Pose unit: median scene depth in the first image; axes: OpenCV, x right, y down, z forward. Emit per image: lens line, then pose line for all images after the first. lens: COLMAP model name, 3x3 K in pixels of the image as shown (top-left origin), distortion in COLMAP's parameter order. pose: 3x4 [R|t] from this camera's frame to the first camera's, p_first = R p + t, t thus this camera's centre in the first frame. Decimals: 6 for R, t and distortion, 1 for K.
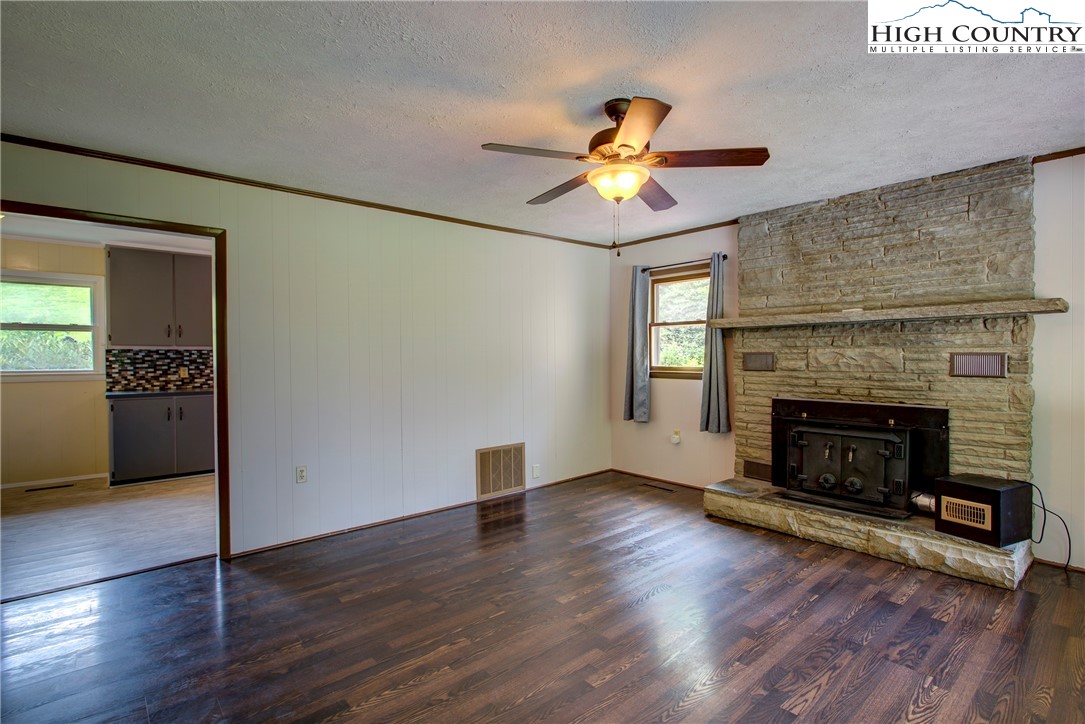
lens RADIAL K [[519.6, 0, 542.5], [0, 519.6, 362.0], [0, 0, 1]] dist [-0.001338, 0.000010]
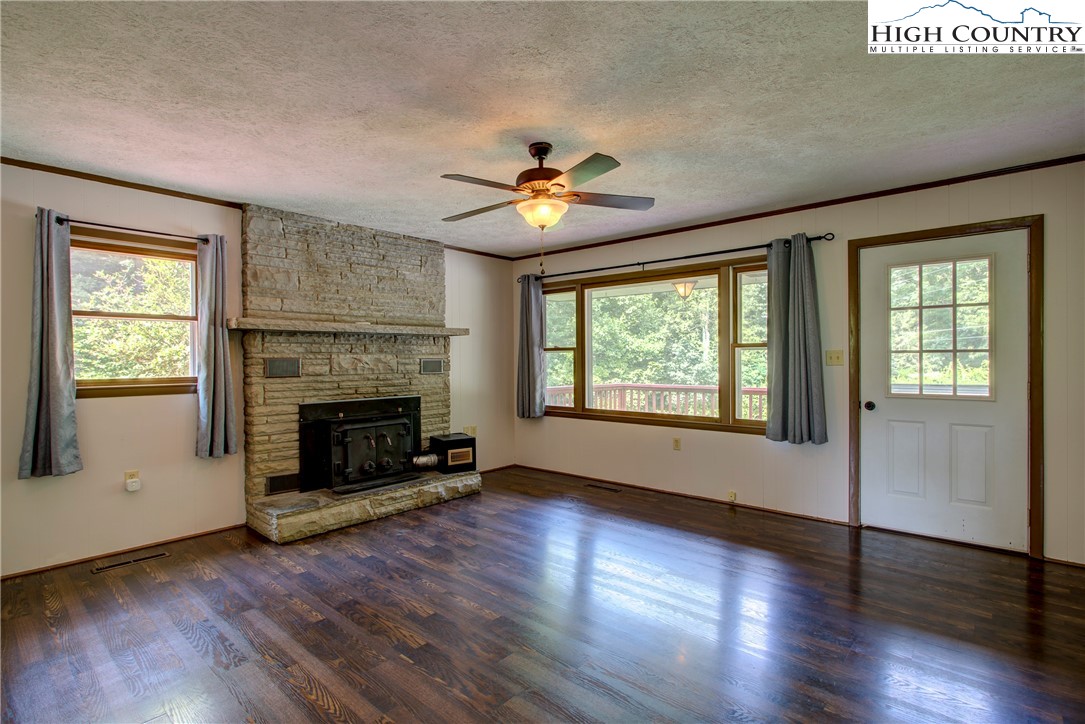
lens RADIAL K [[523.8, 0, 541.4], [0, 523.8, 360.4], [0, 0, 1]] dist [-0.003959, 0.011735]
pose [[-0.120286, 0.002516, 0.992736, -0.652141], [0.021641, 0.999766, 0.000089, -0.004143], [-0.992503, 0.021494, -0.120313, 0.723101]]
